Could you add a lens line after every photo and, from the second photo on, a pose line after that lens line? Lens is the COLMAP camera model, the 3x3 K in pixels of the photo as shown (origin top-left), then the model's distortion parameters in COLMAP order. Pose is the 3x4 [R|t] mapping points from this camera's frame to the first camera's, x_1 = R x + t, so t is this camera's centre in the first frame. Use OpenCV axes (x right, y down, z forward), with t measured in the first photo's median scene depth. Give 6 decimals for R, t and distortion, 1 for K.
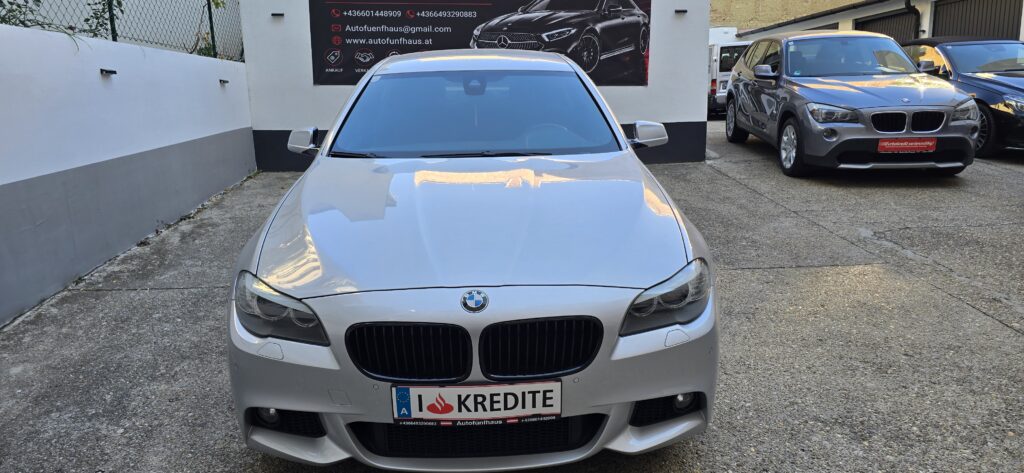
lens RADIAL K [[696.8, 0, 512.0], [0, 696.8, 236.5], [0, 0, 1]] dist [0.087074, -0.080142]
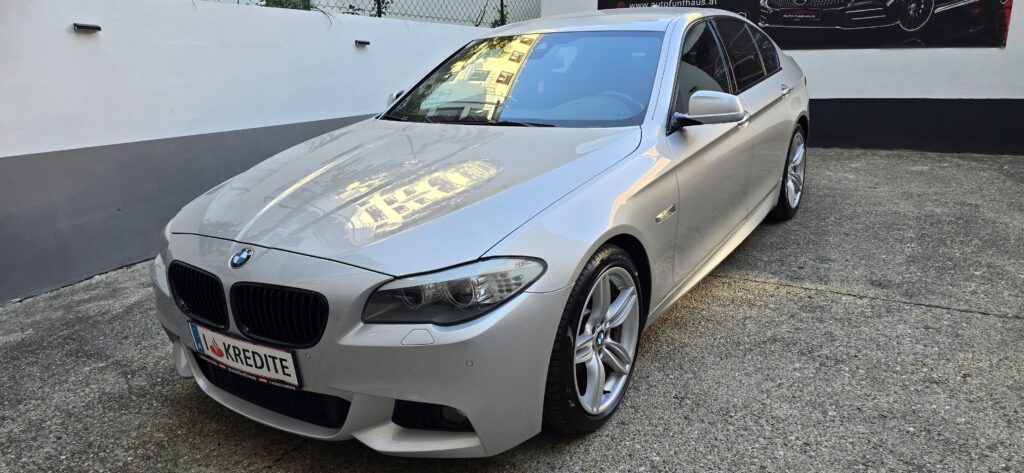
lens RADIAL K [[696.8, 0, 512.0], [0, 696.8, 236.5], [0, 0, 1]] dist [0.087074, -0.080142]
pose [[0.813163, 0.142987, -0.564199, 0.843769], [-0.118194, 0.989724, 0.080480, -0.069756], [0.569909, 0.001242, 0.821707, 0.359765]]
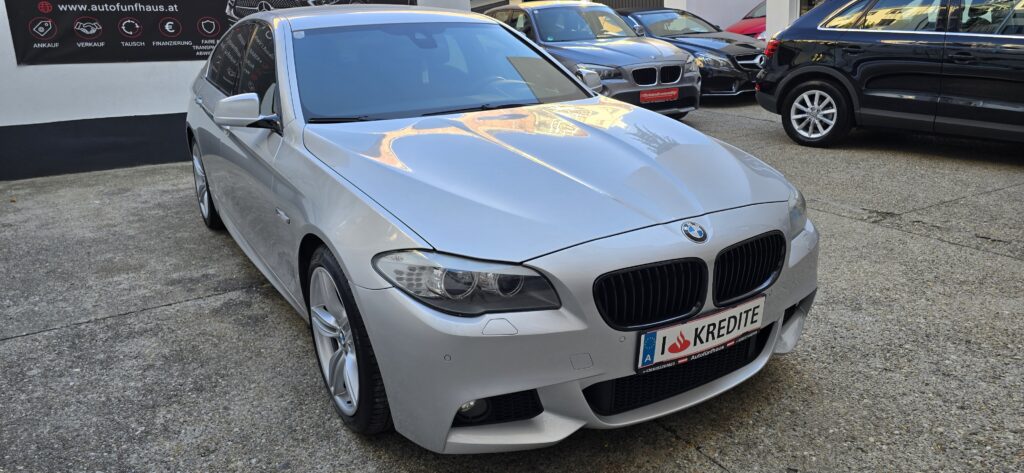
lens RADIAL K [[696.8, 0, 512.0], [0, 696.8, 236.5], [0, 0, 1]] dist [0.087074, -0.080142]
pose [[0.875490, -0.154492, 0.457876, -0.716902], [0.144187, 0.987871, 0.057624, 0.005110], [-0.461225, 0.015570, 0.887147, 0.238733]]
